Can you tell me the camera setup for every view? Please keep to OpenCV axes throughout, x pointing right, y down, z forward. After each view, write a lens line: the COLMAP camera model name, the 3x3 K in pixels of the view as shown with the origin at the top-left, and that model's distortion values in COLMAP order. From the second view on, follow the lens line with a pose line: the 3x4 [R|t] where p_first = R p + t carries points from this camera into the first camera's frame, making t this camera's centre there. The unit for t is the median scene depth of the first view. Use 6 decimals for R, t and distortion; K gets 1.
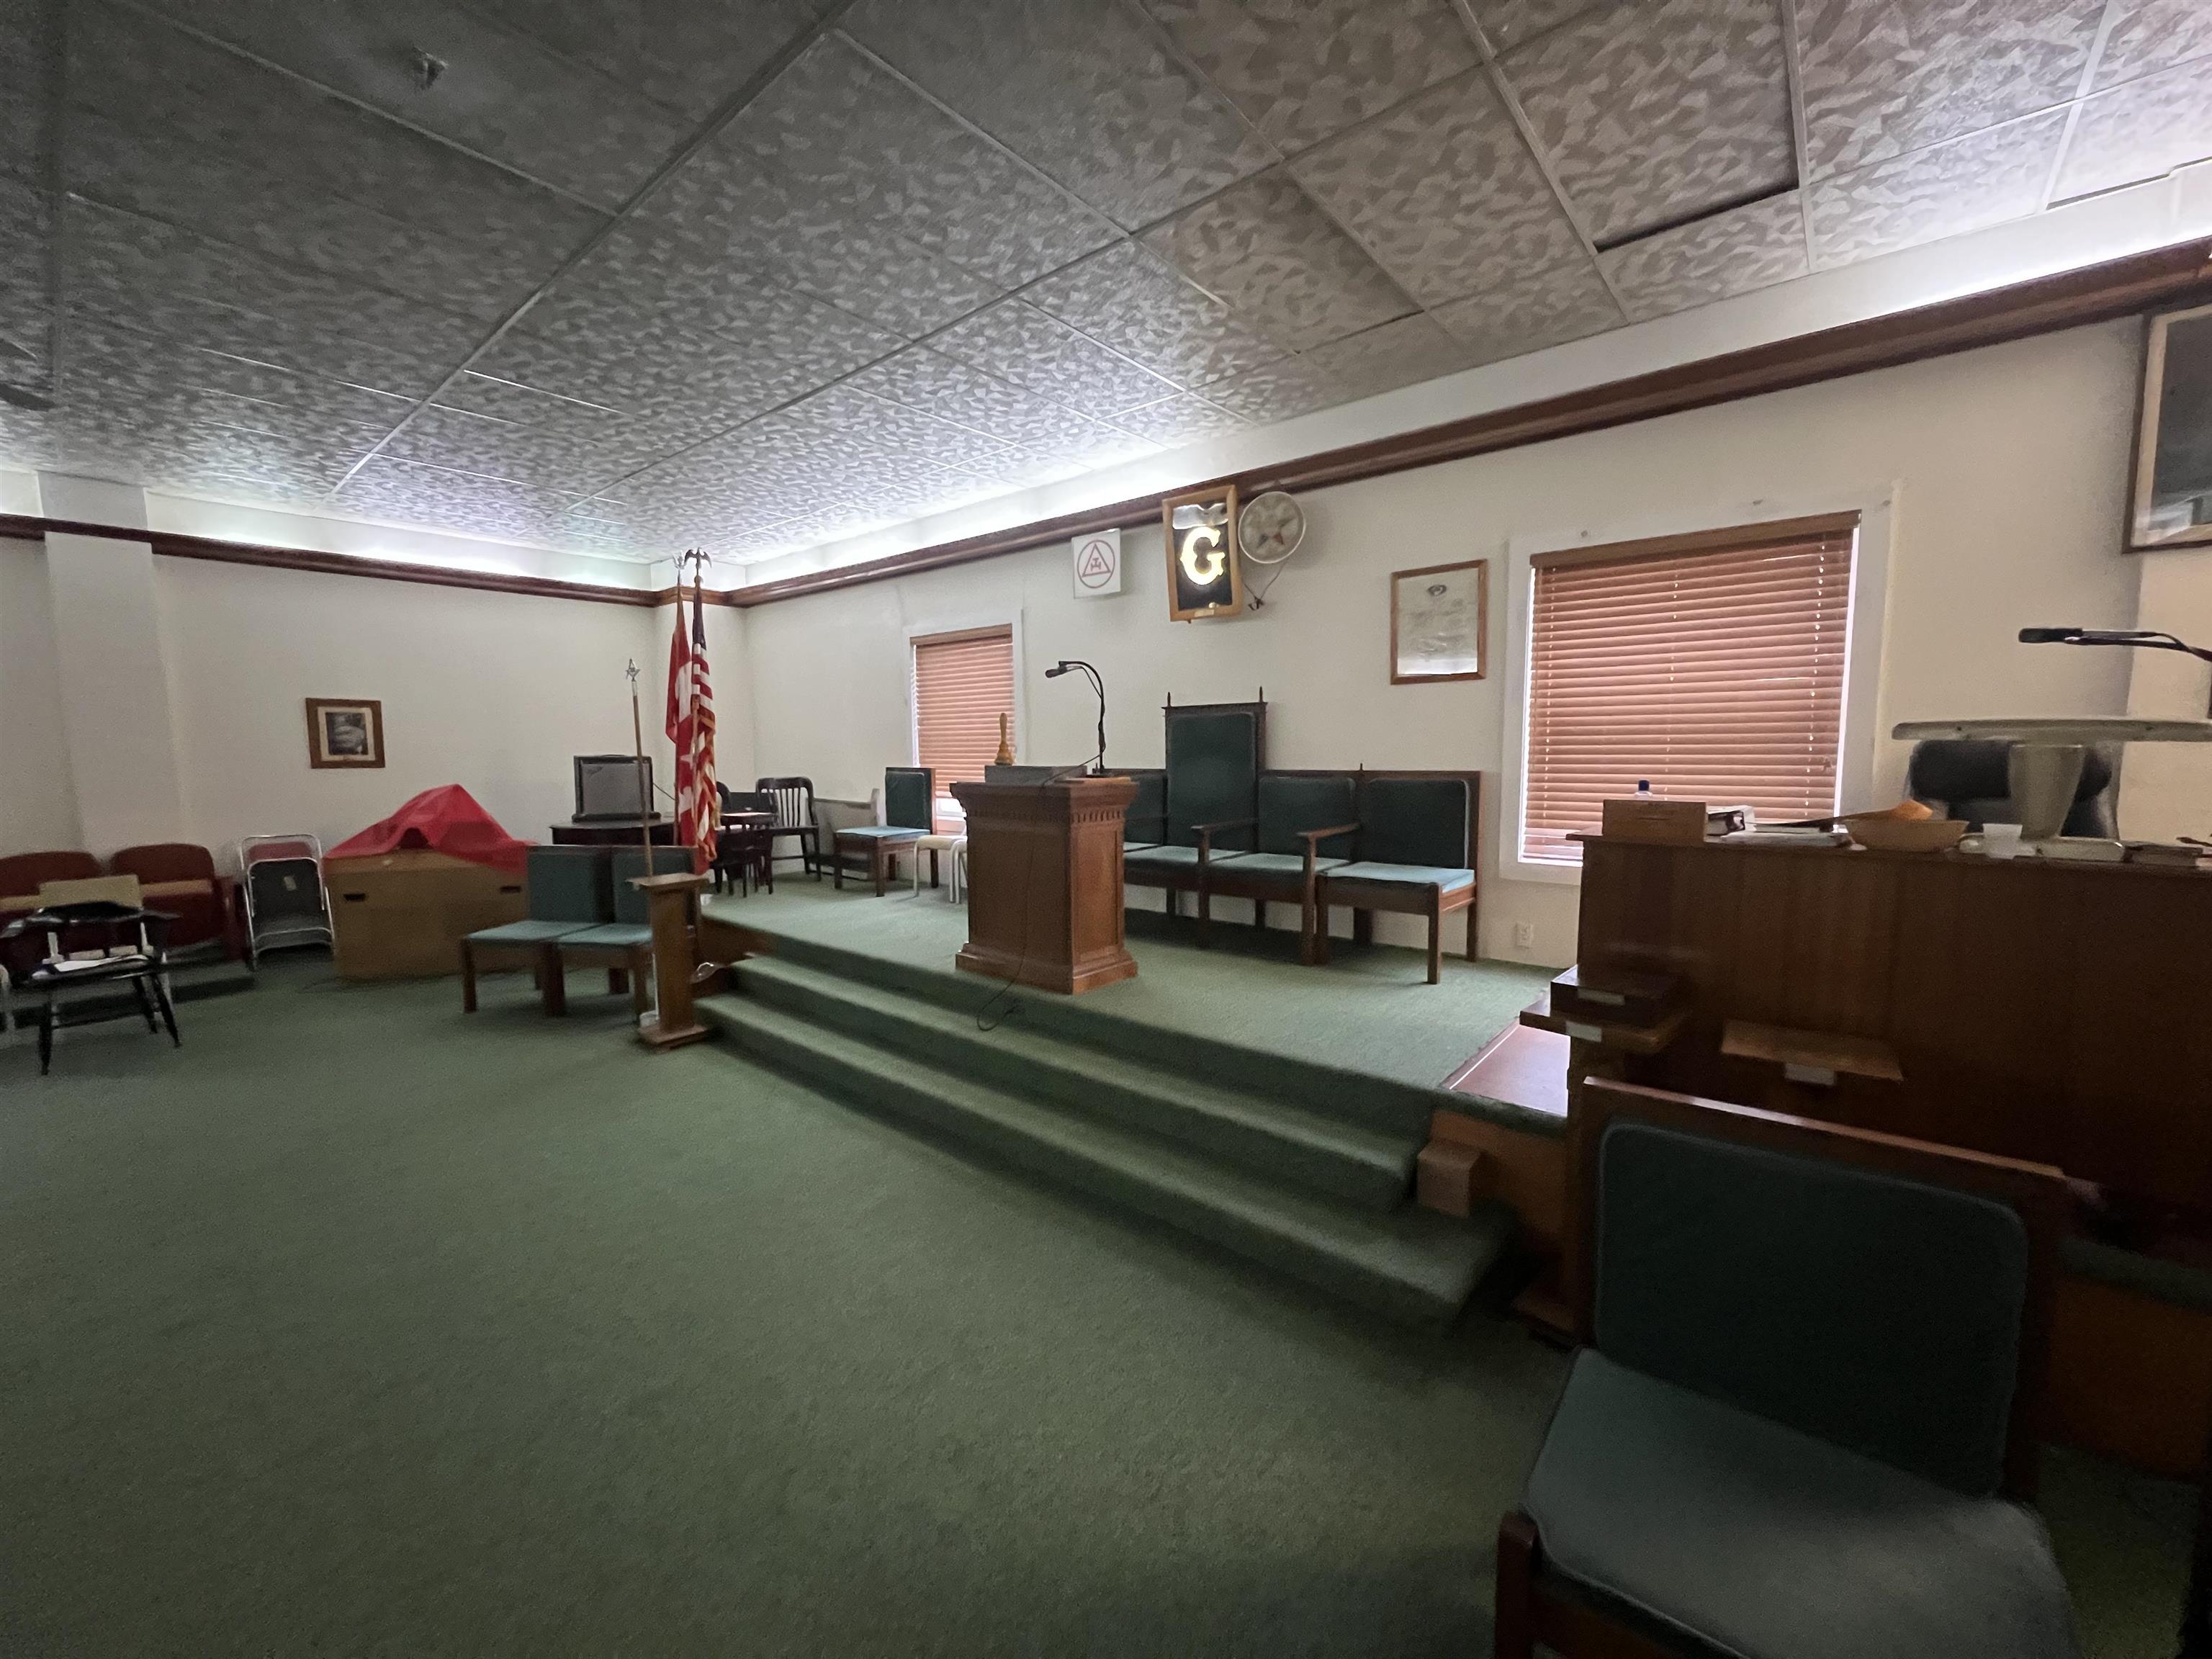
lens RADIAL K [[880.4, 0, 1106.0], [0, 880.4, 829.5], [0, 0, 1]] dist [-0.001272, -0.000082]
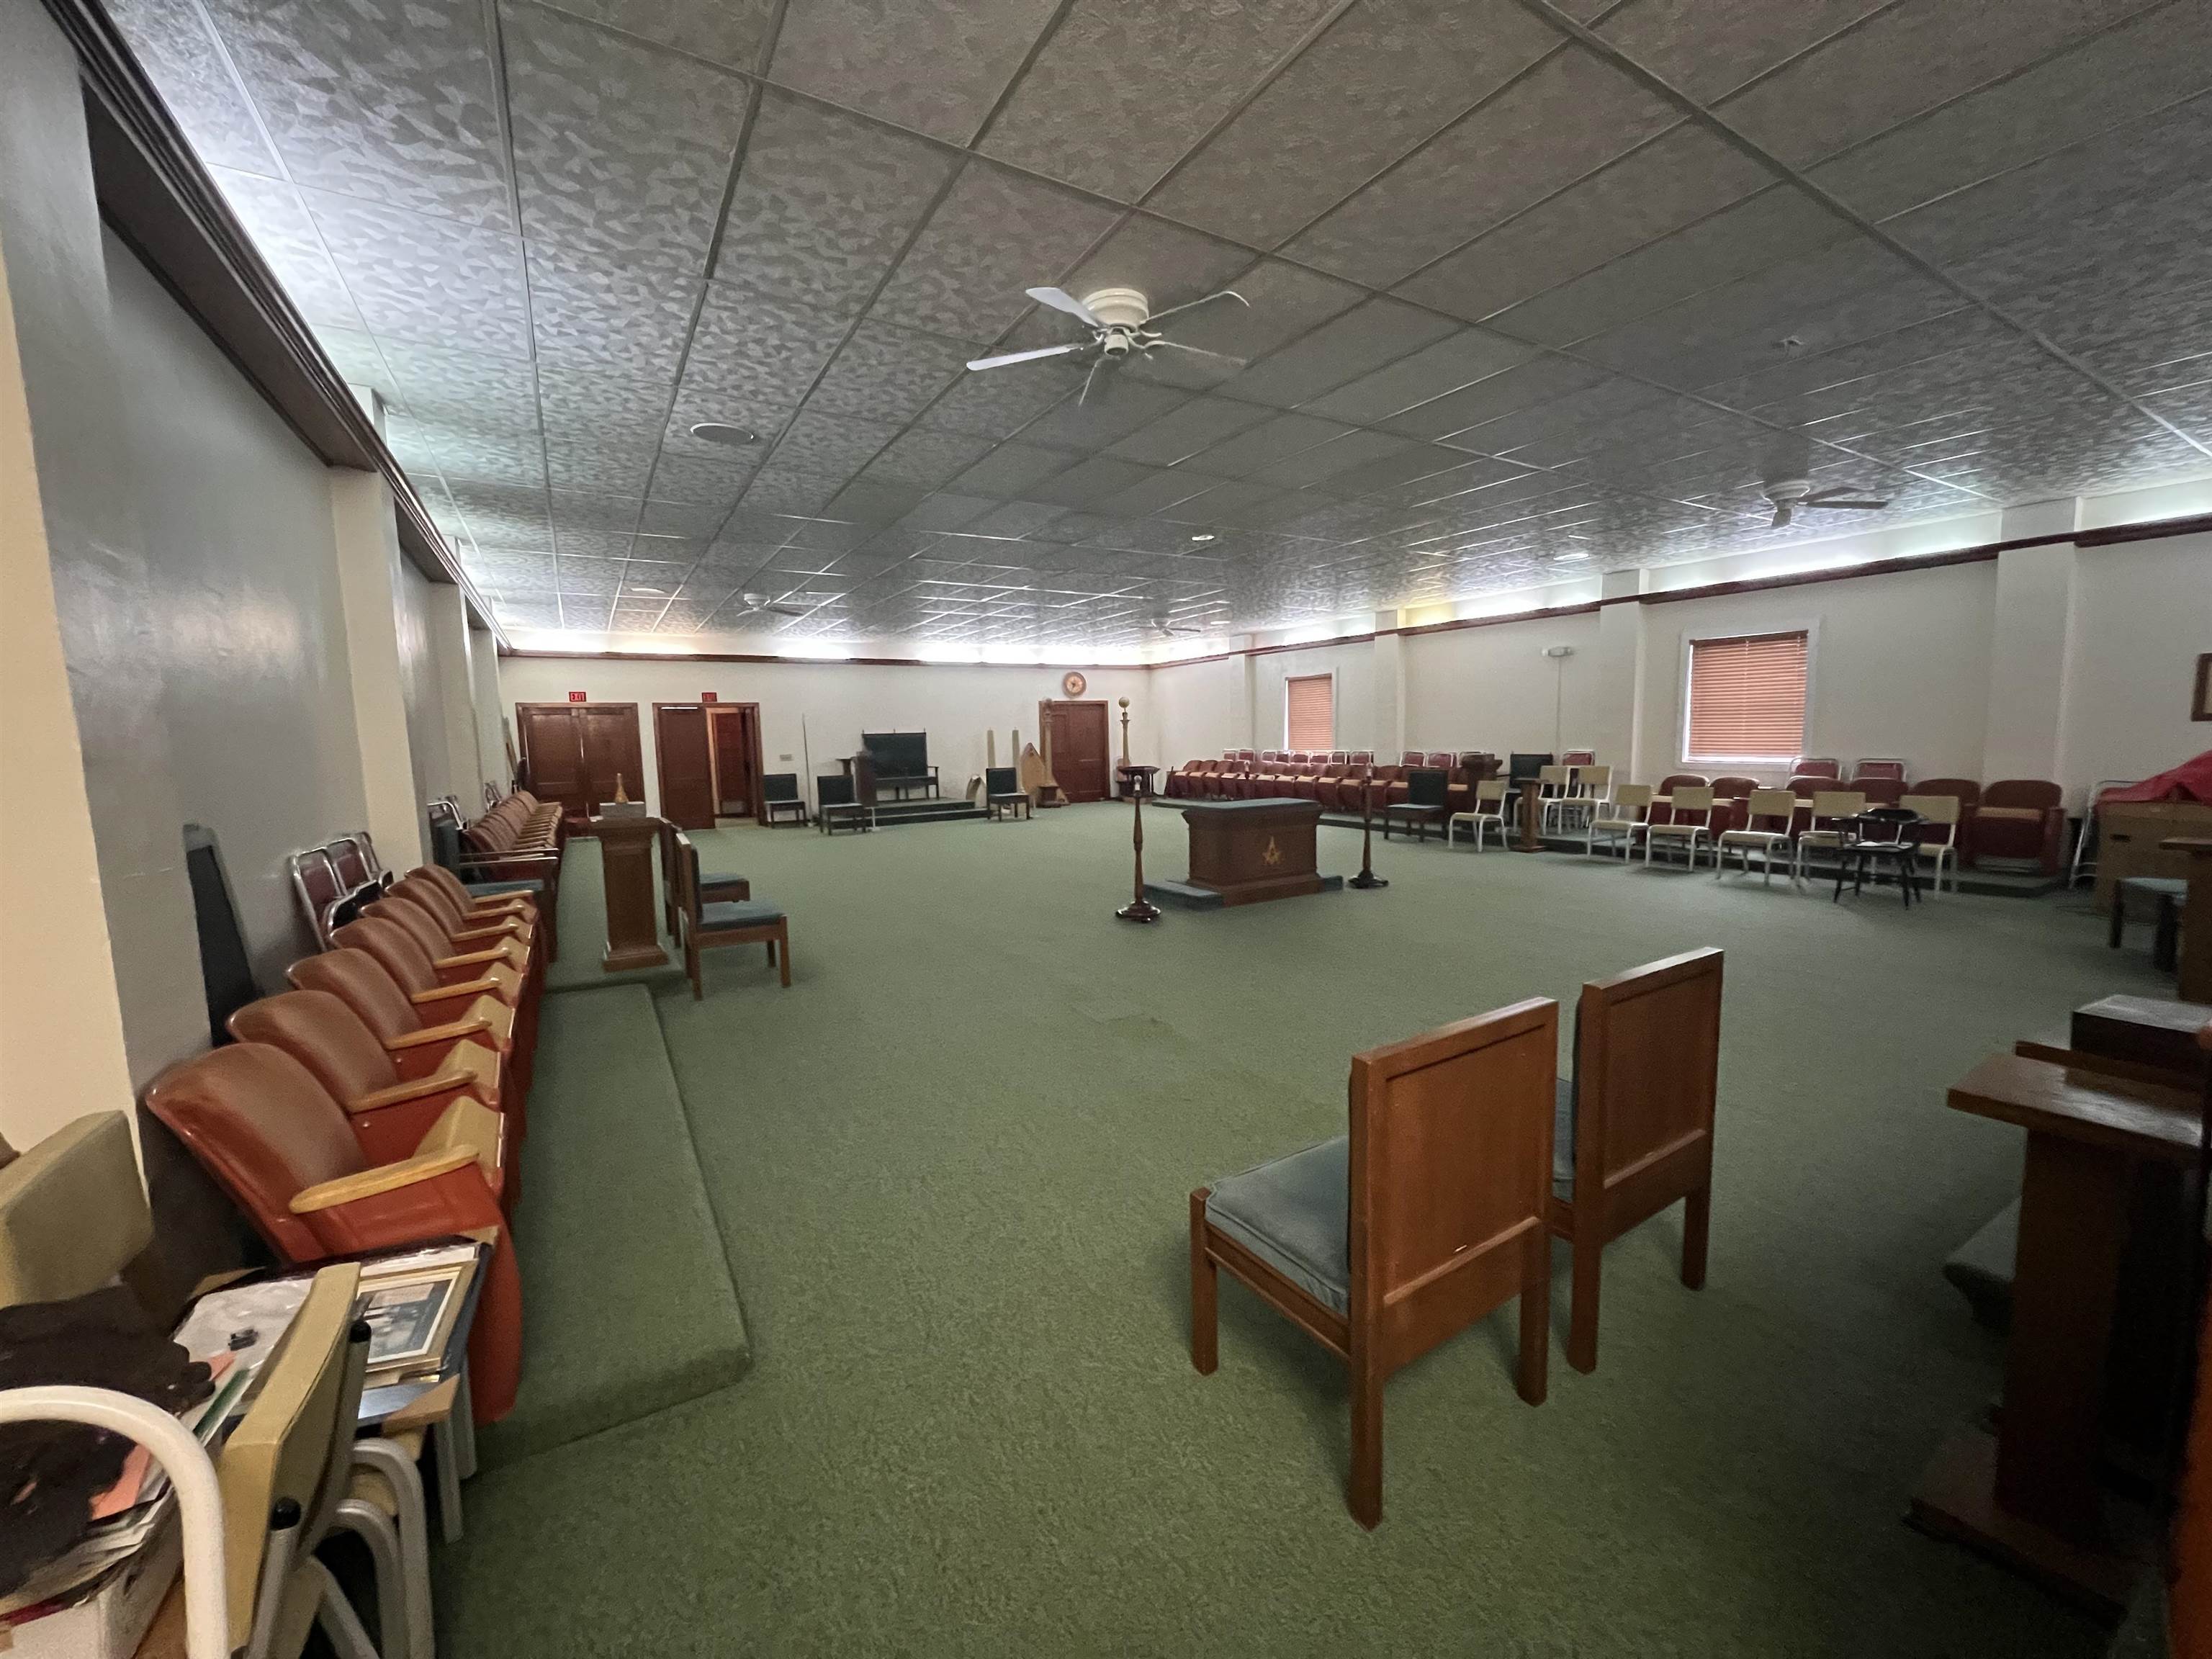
lens RADIAL K [[880.4, 0, 1106.0], [0, 880.4, 829.5], [0, 0, 1]] dist [-0.001272, -0.000082]
pose [[-0.341246, 0.114800, -0.932938, 0.701111], [-0.049354, 0.988957, 0.139745, -0.028953], [0.938678, 0.093731, -0.331811, 0.185475]]
